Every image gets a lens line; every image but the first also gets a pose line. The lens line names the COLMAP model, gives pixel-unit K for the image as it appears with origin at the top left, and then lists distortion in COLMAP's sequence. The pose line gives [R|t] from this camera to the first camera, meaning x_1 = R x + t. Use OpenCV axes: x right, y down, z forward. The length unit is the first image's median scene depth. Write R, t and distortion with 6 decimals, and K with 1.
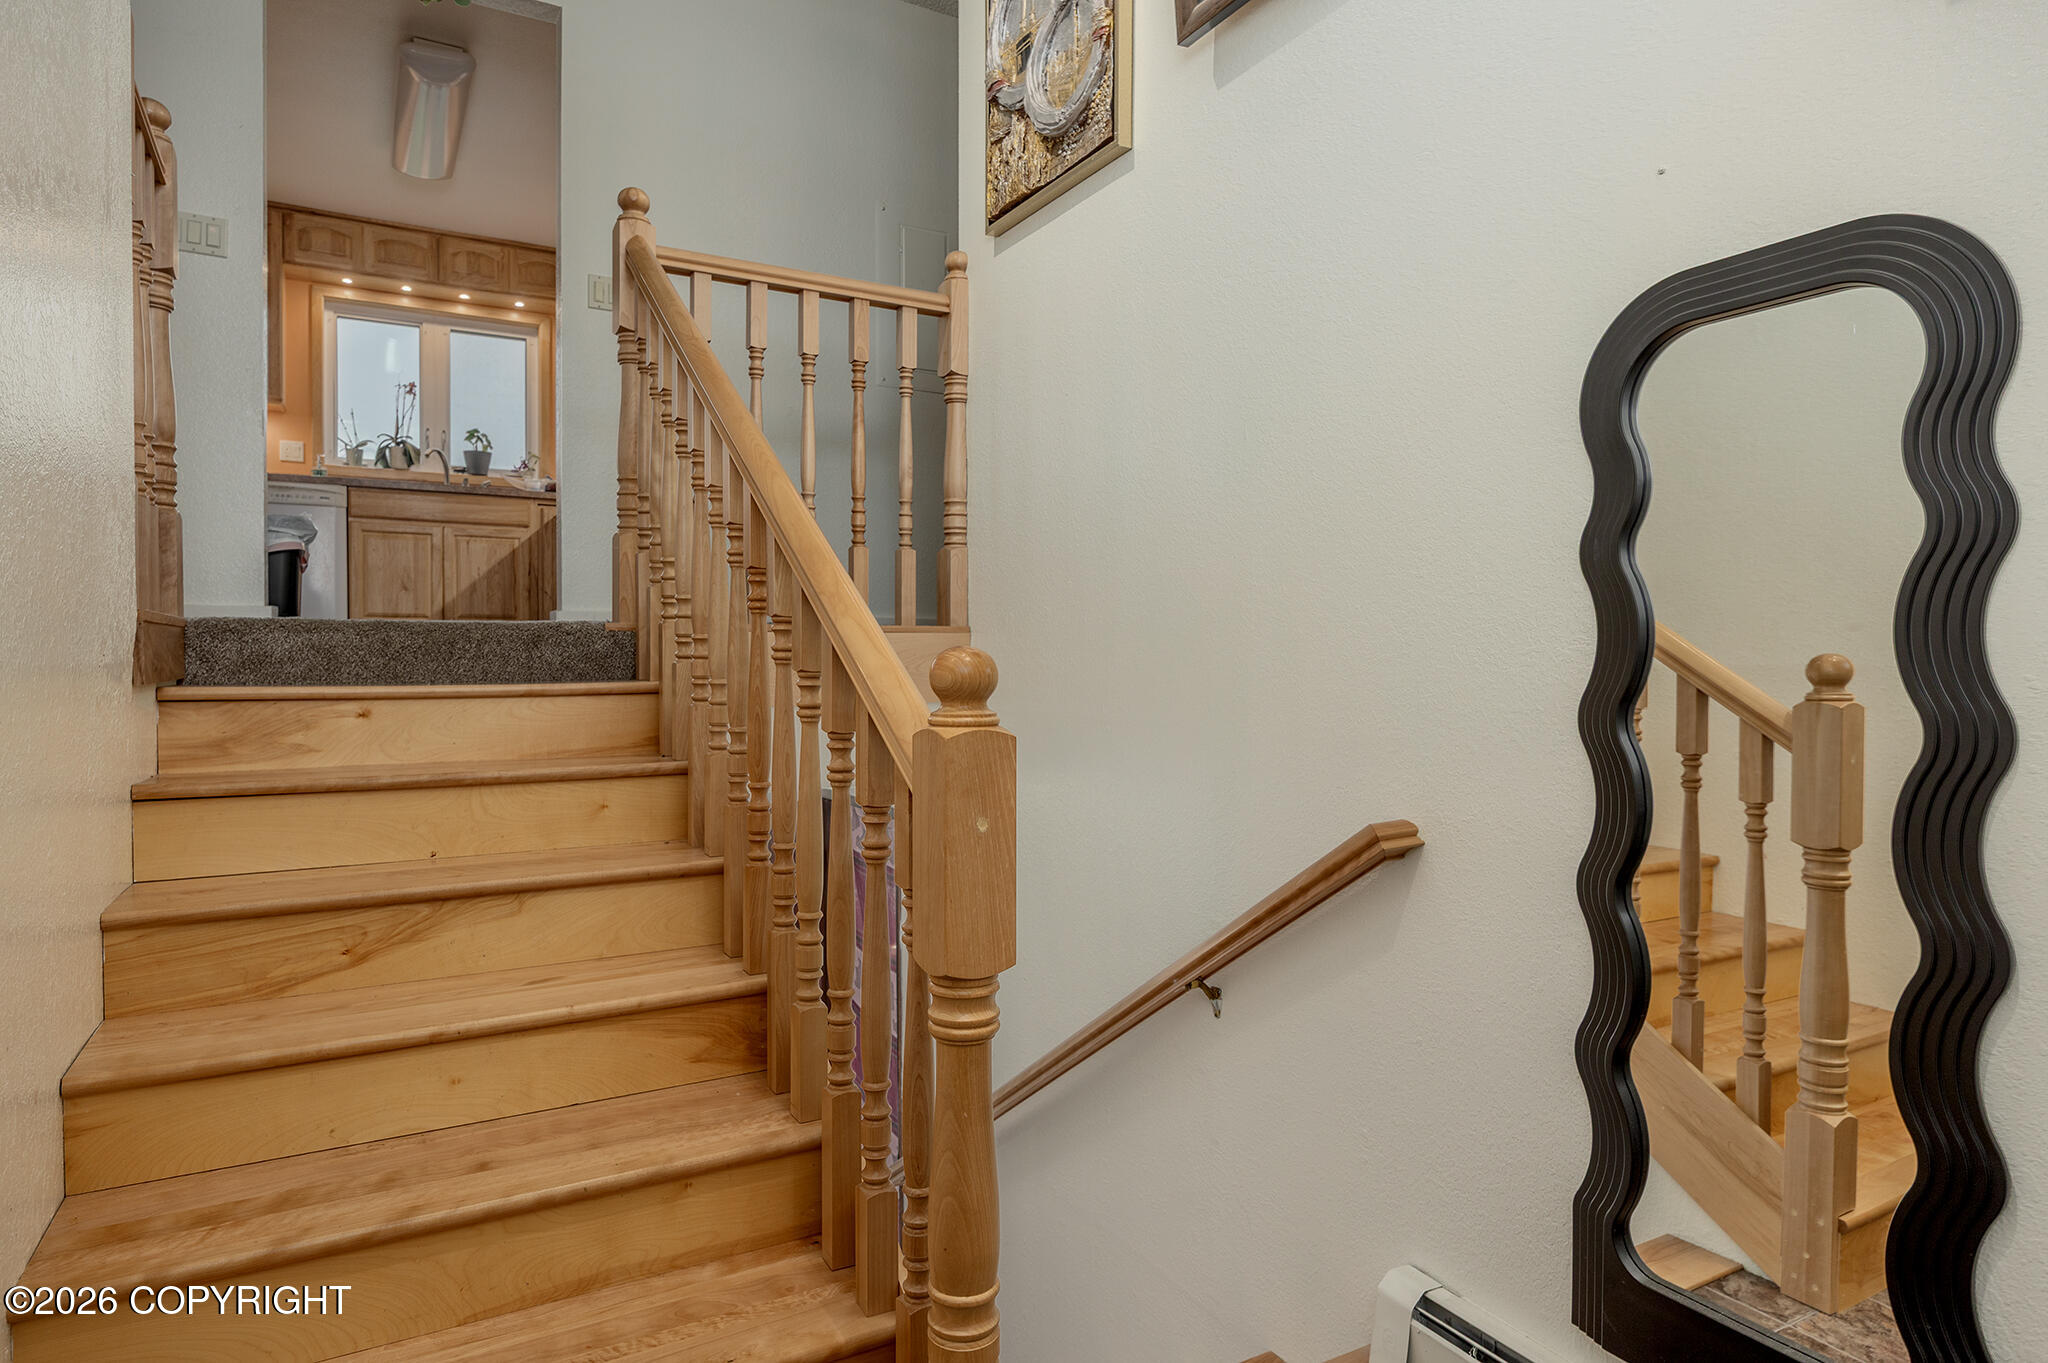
lens RADIAL K [[1174.6, 0, 1026.6], [0, 1174.6, 677.4], [0, 0, 1]] dist [-0.003497, -0.002218]
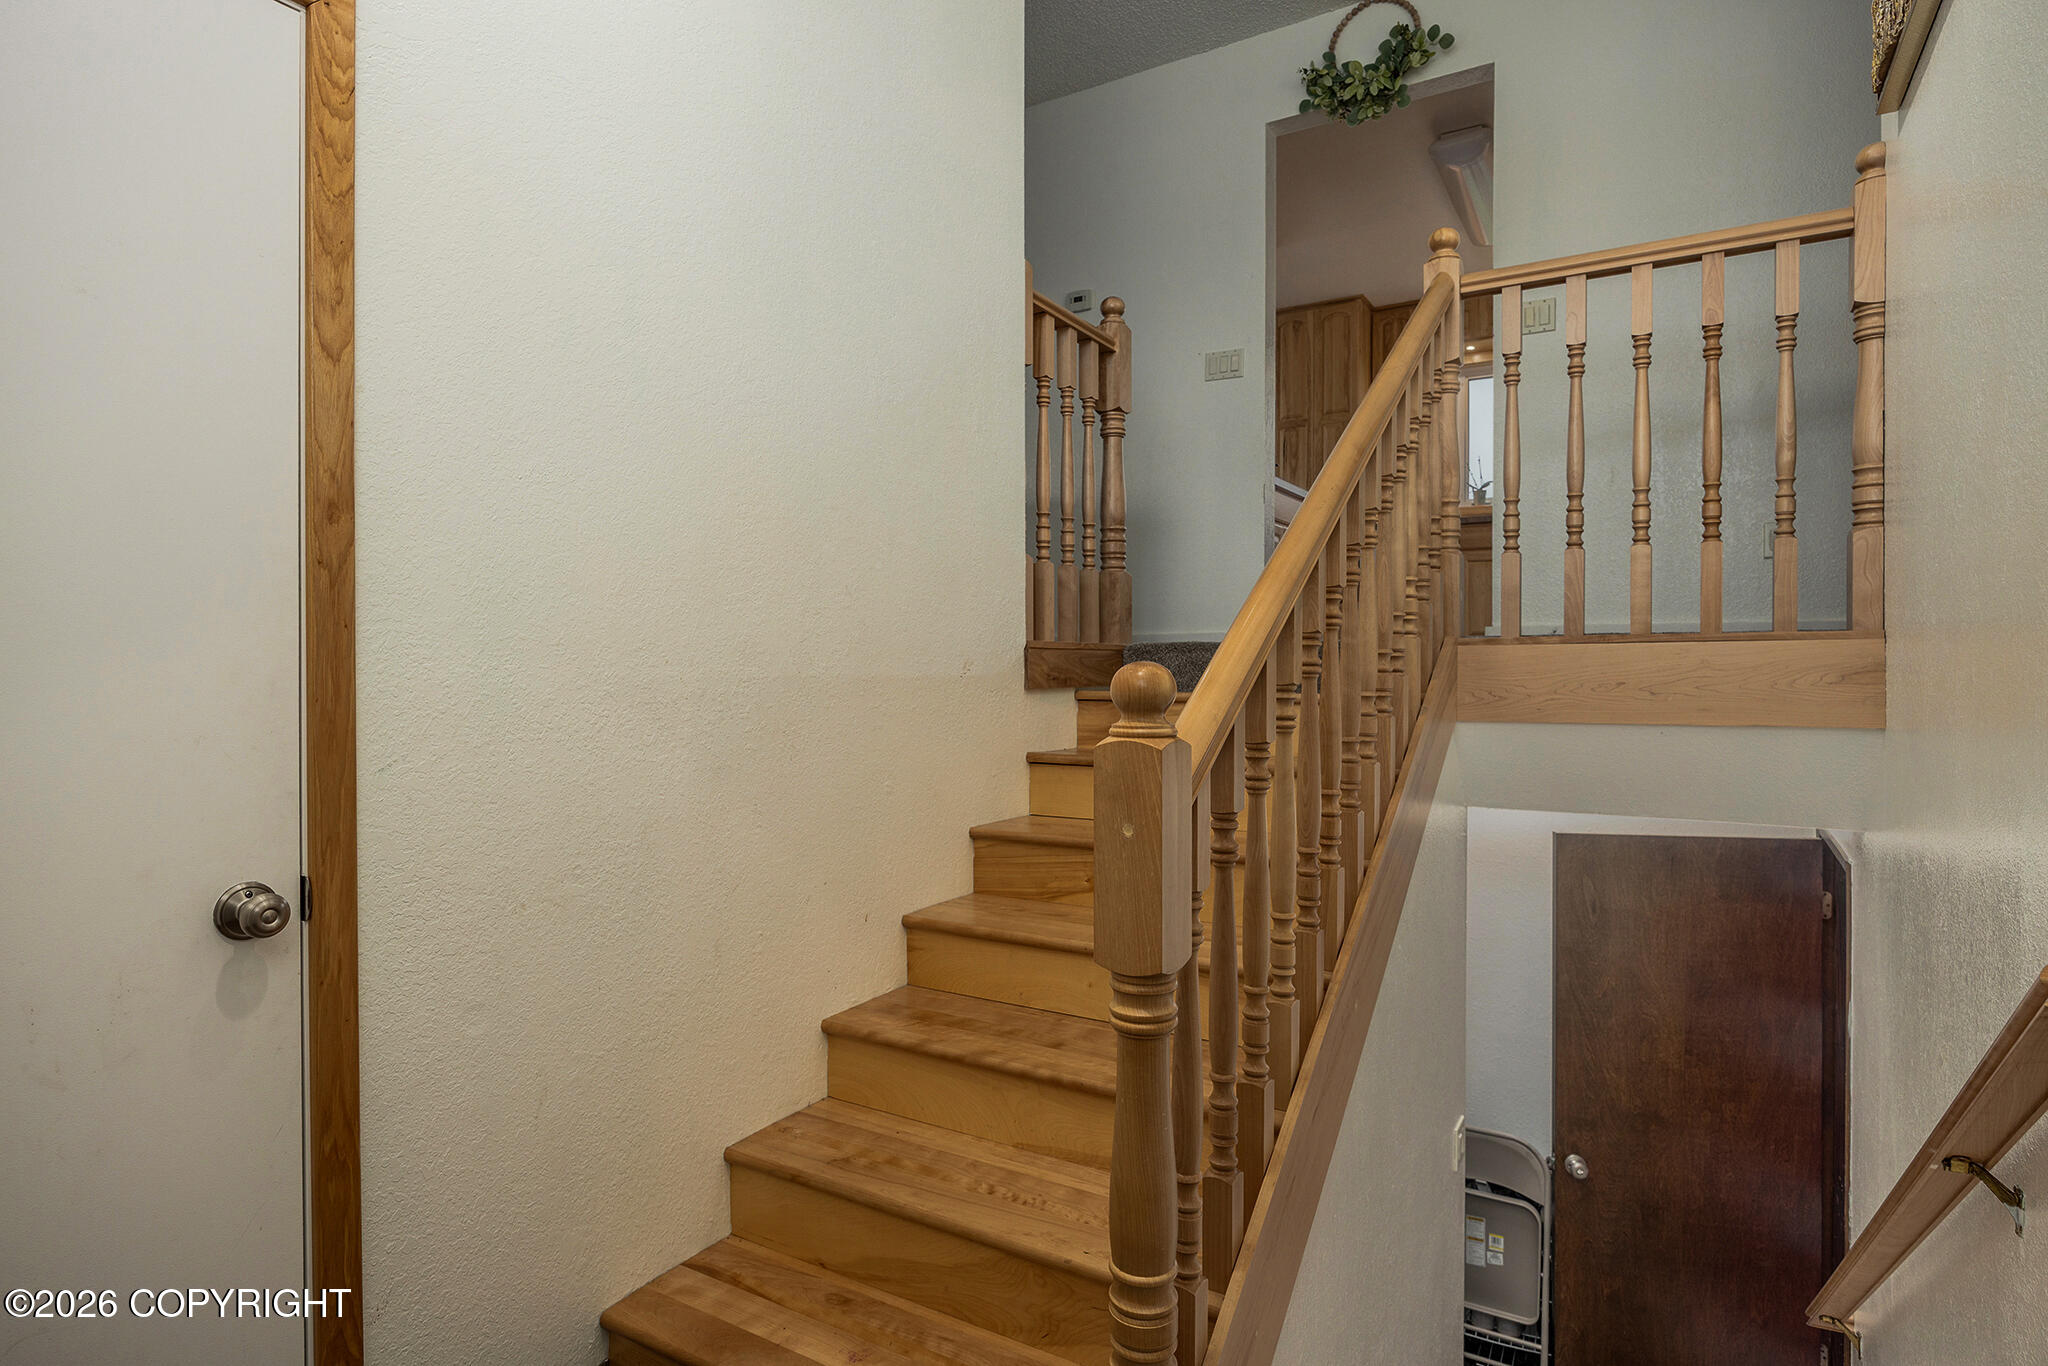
lens RADIAL K [[1090.7, 0, 1025.4], [0, 1090.7, 678.8], [0, 0, 1]] dist [-0.005899, -0.001124]
pose [[0.474553, 0.006306, -0.880204, 0.444818], [-0.013767, 0.999905, -0.000259, -0.005496], [0.880119, 0.012241, 0.474595, 0.256017]]
